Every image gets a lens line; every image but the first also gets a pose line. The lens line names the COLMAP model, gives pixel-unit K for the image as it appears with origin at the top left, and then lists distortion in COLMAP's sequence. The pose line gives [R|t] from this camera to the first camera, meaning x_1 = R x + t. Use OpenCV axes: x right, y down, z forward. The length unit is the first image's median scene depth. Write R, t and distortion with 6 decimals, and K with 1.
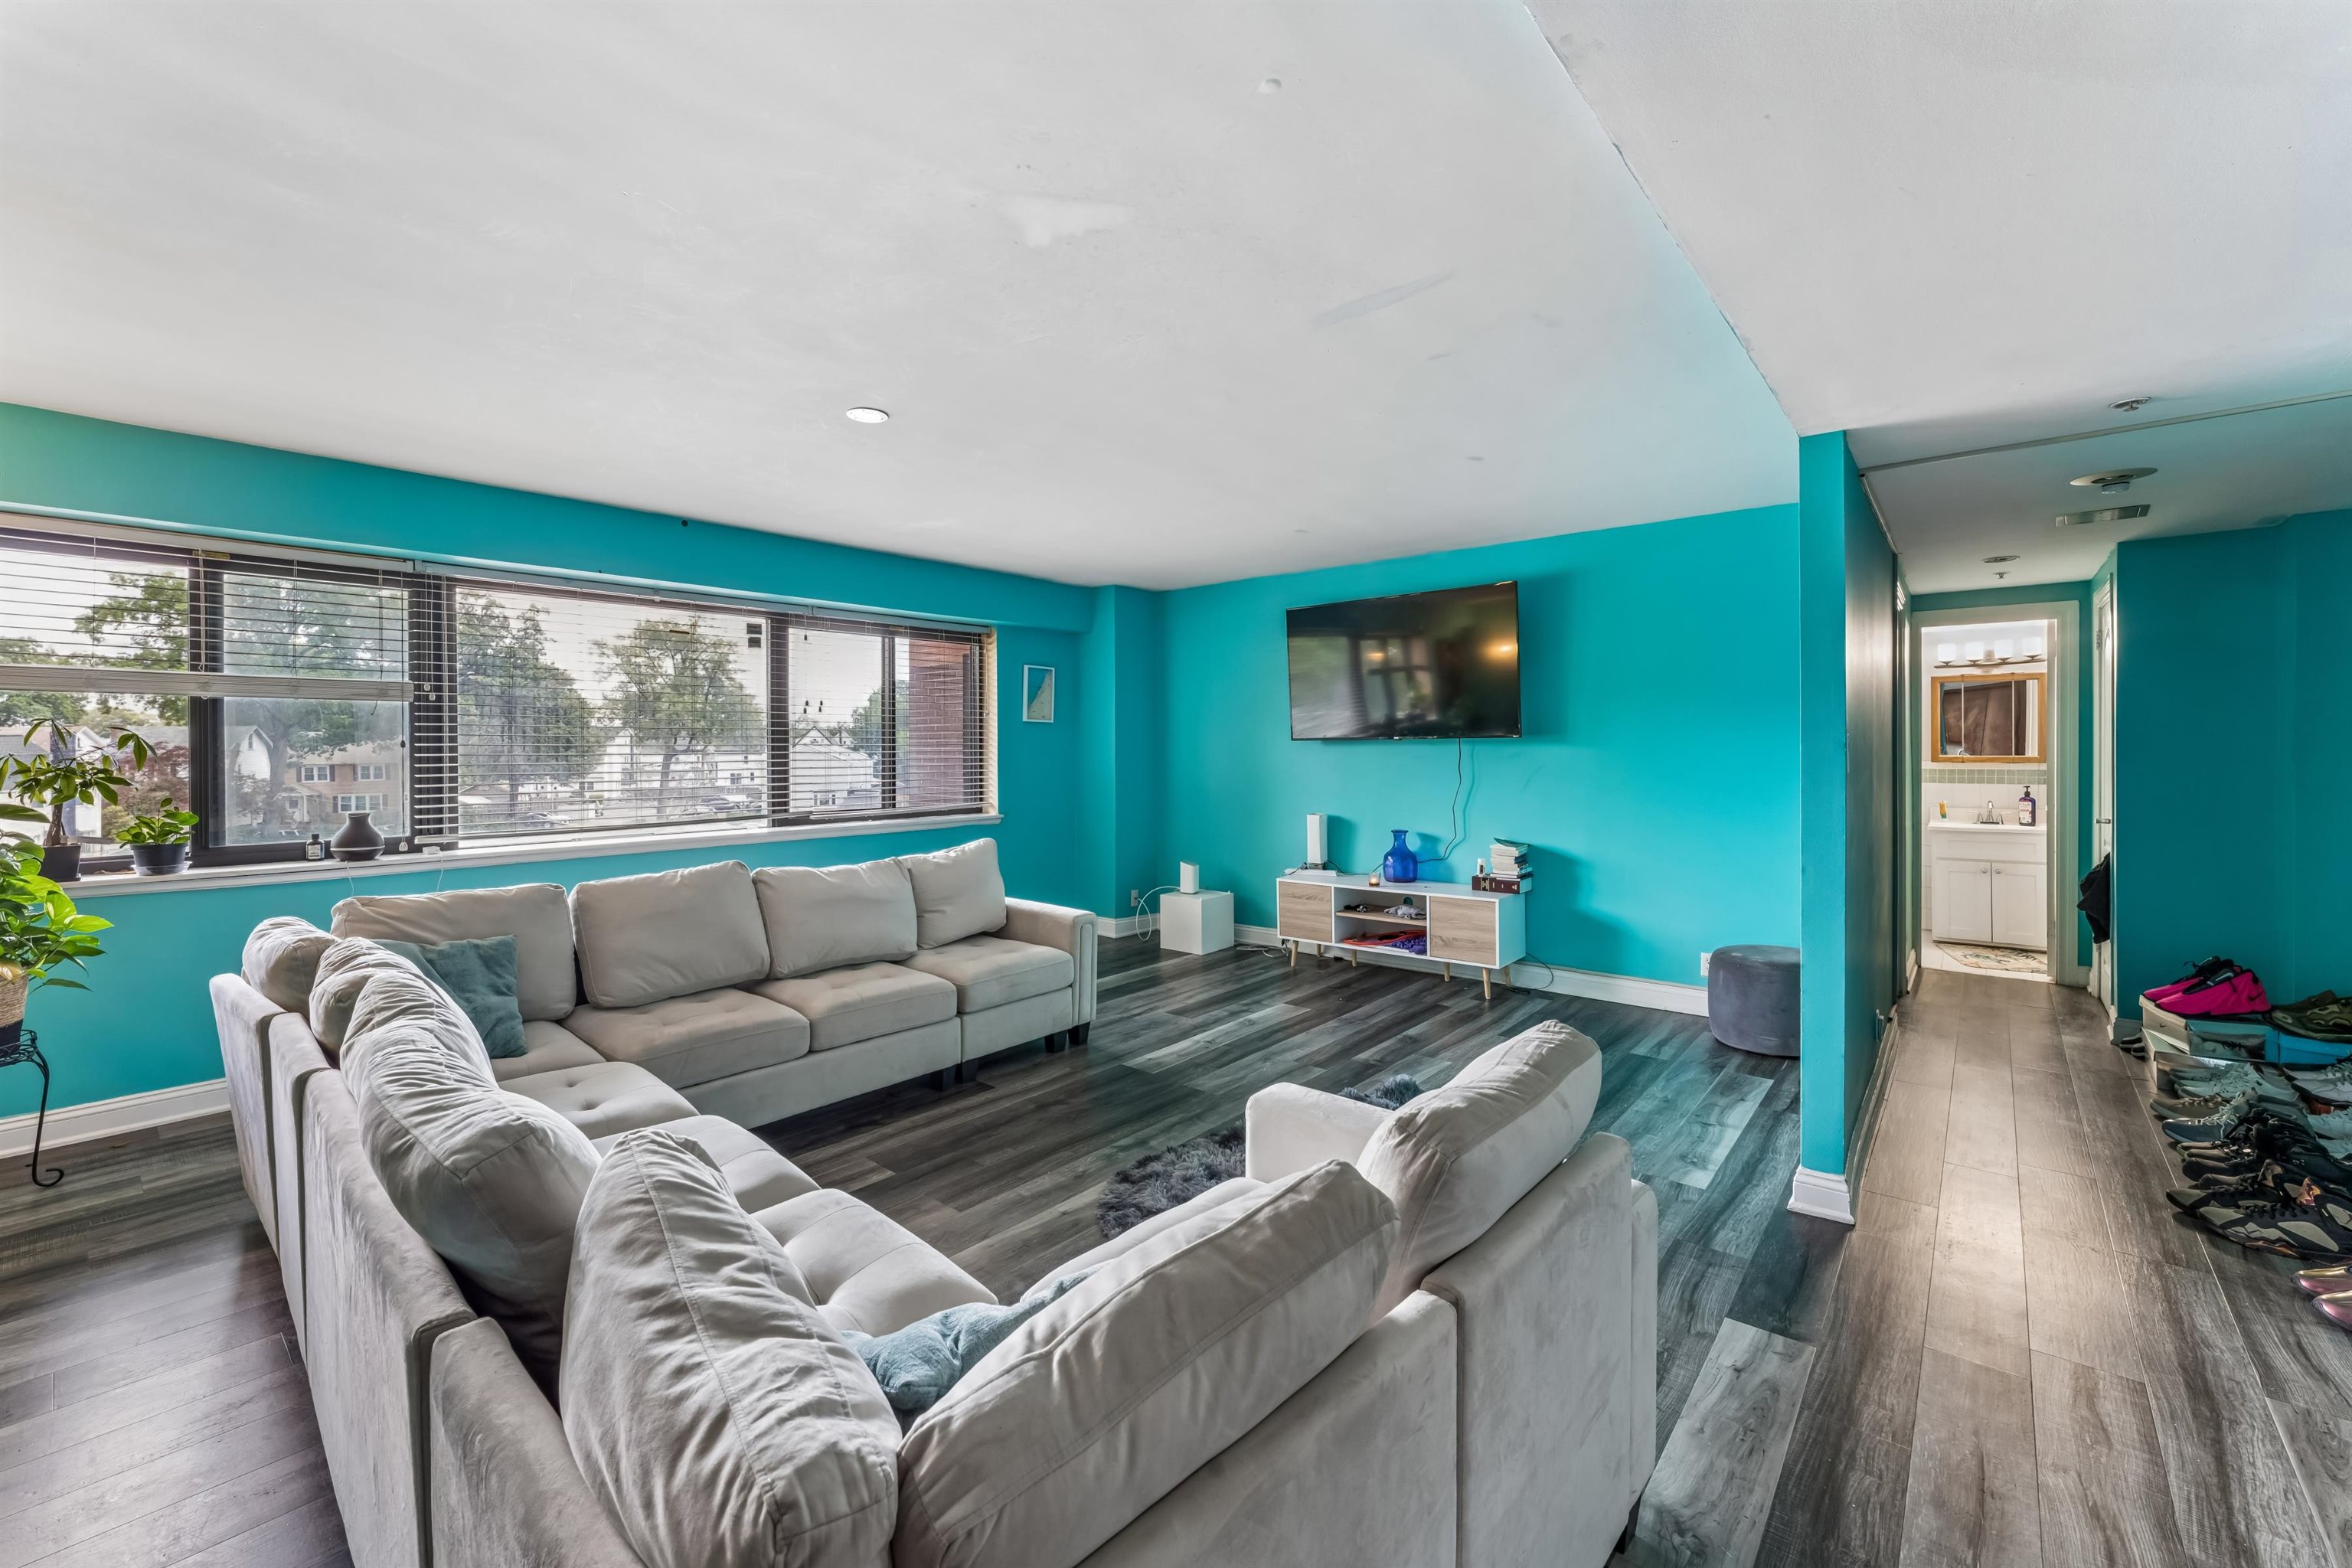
lens RADIAL K [[947.6, 0, 1184.0], [0, 947.6, 771.1], [0, 0, 1]] dist [0.000153, -0.000654]
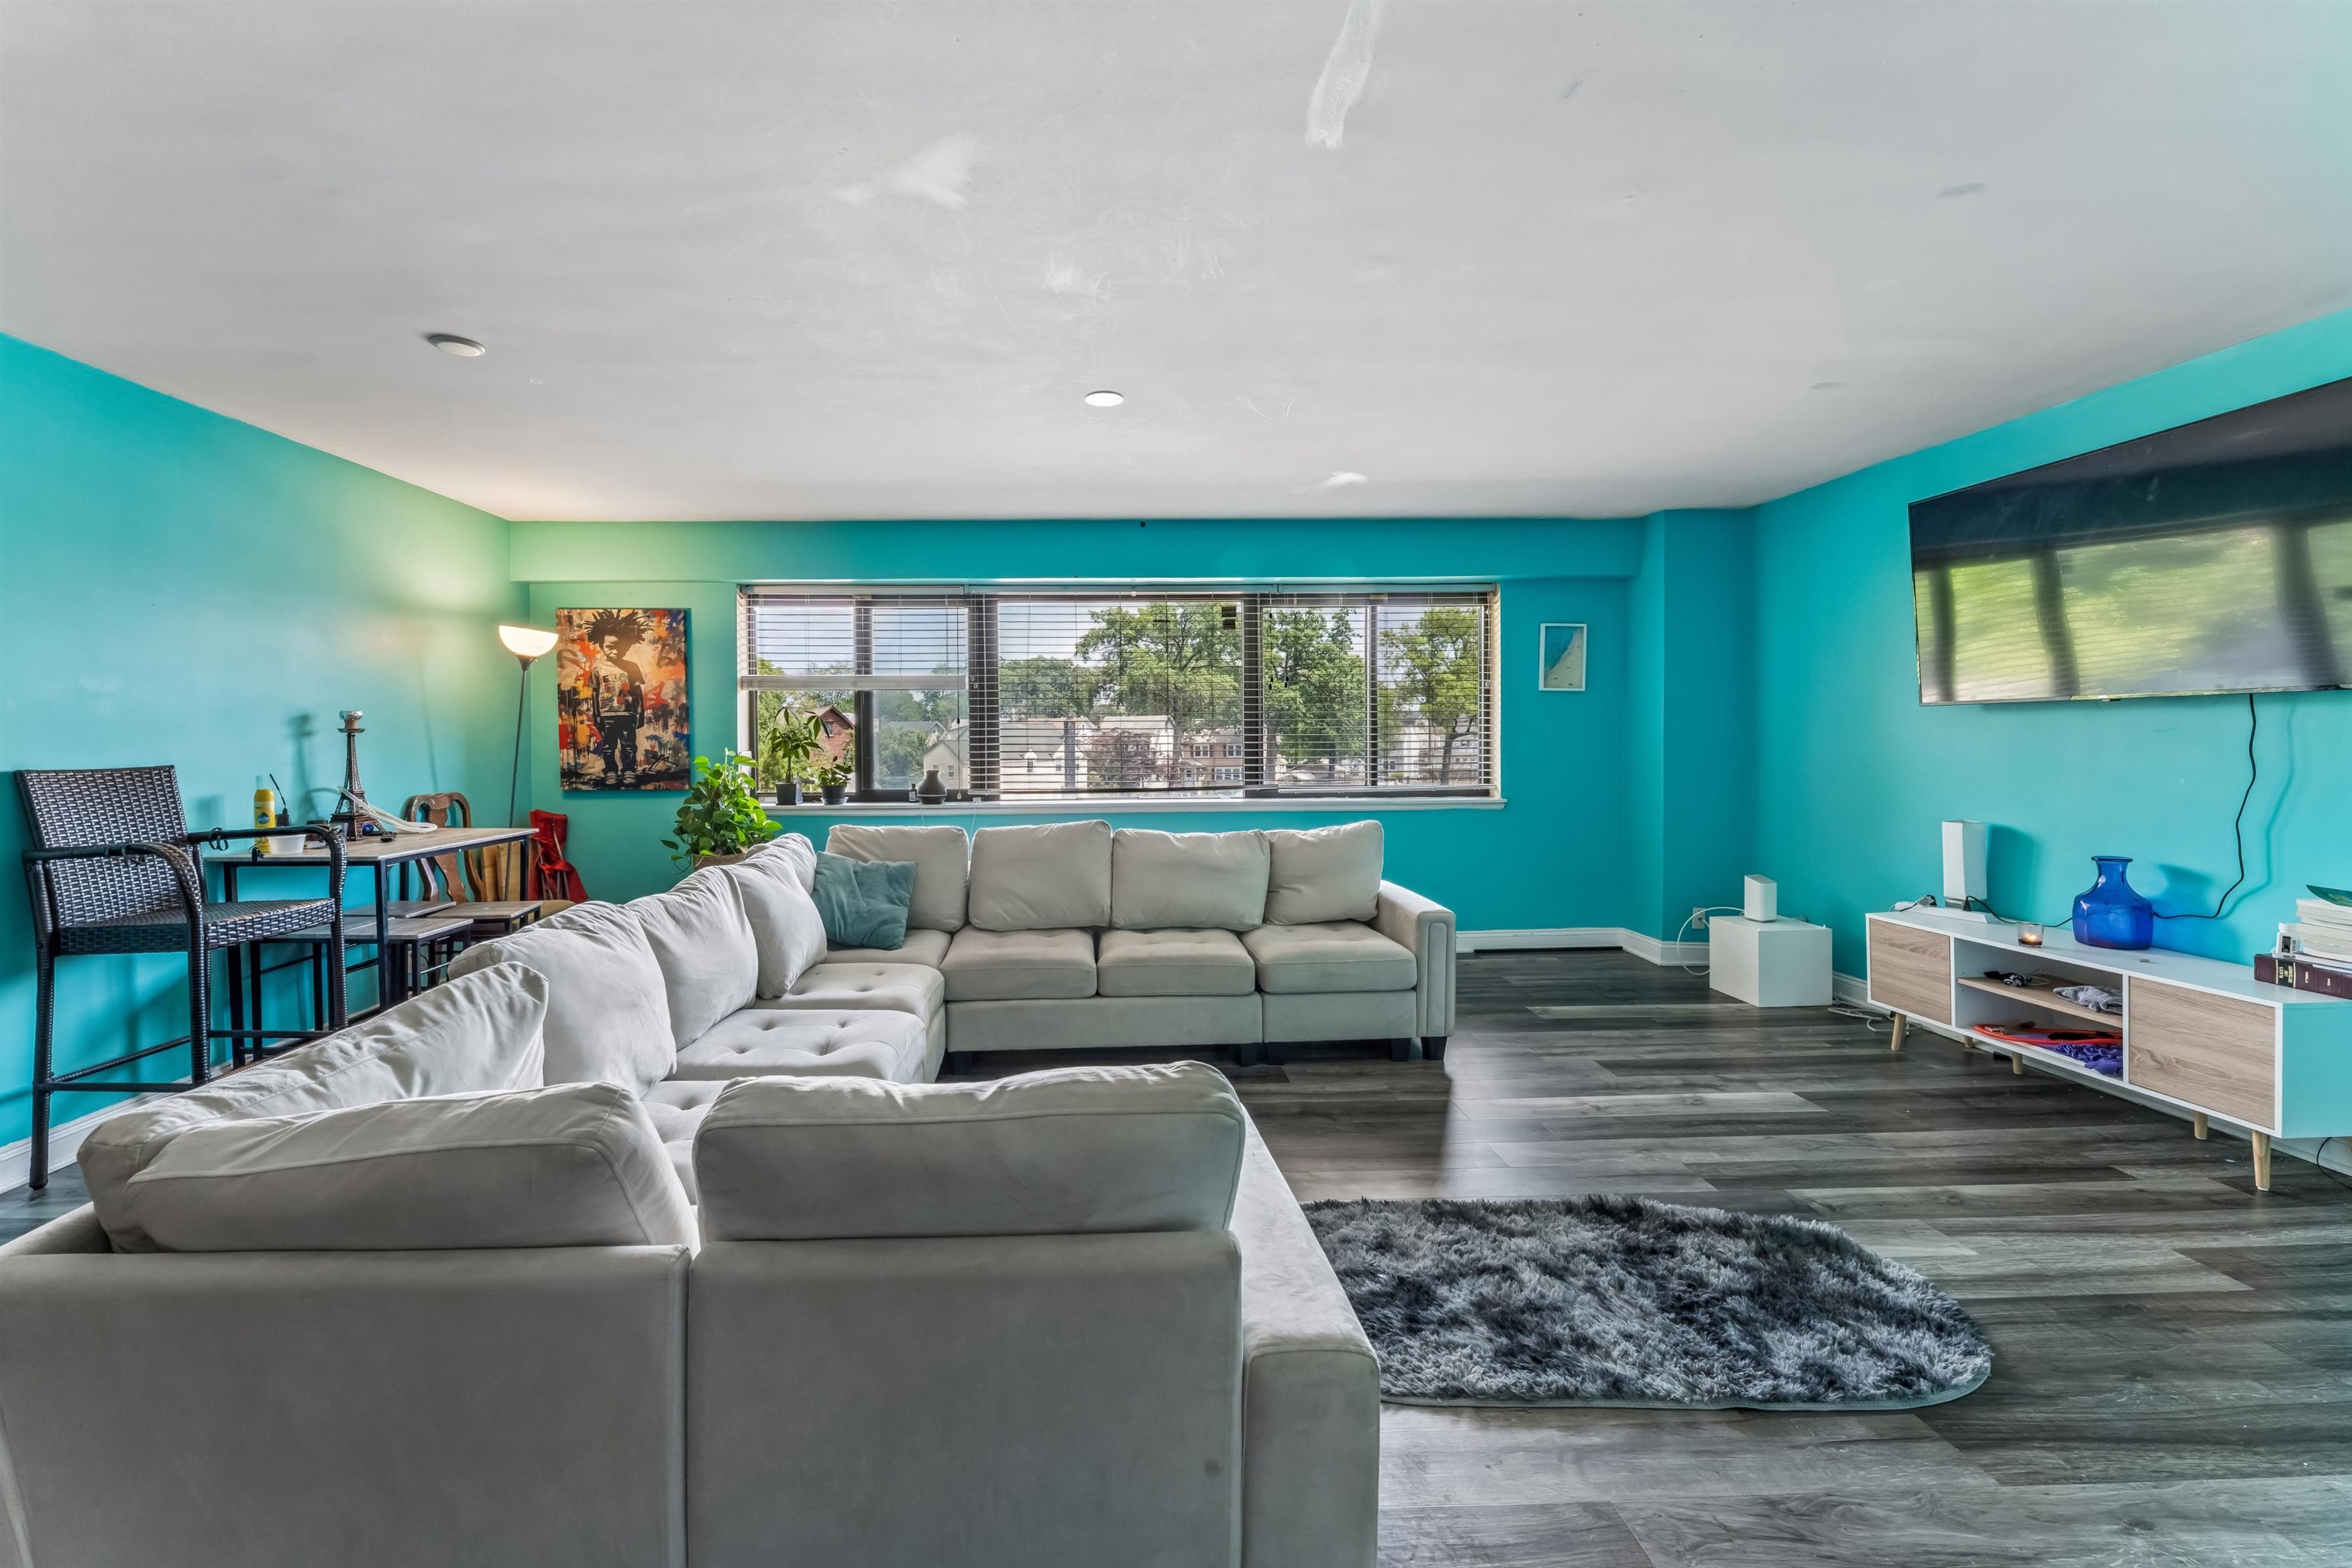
lens RADIAL K [[1003.5, 0, 1188.2], [0, 1003.5, 774.8], [0, 0, 1]] dist [0.000518, -0.000324]
pose [[0.667601, 0.027060, -0.744028, 0.322547], [-0.014591, 0.999623, 0.023264, 0.006998], [0.744376, -0.004675, 0.667744, 0.187318]]
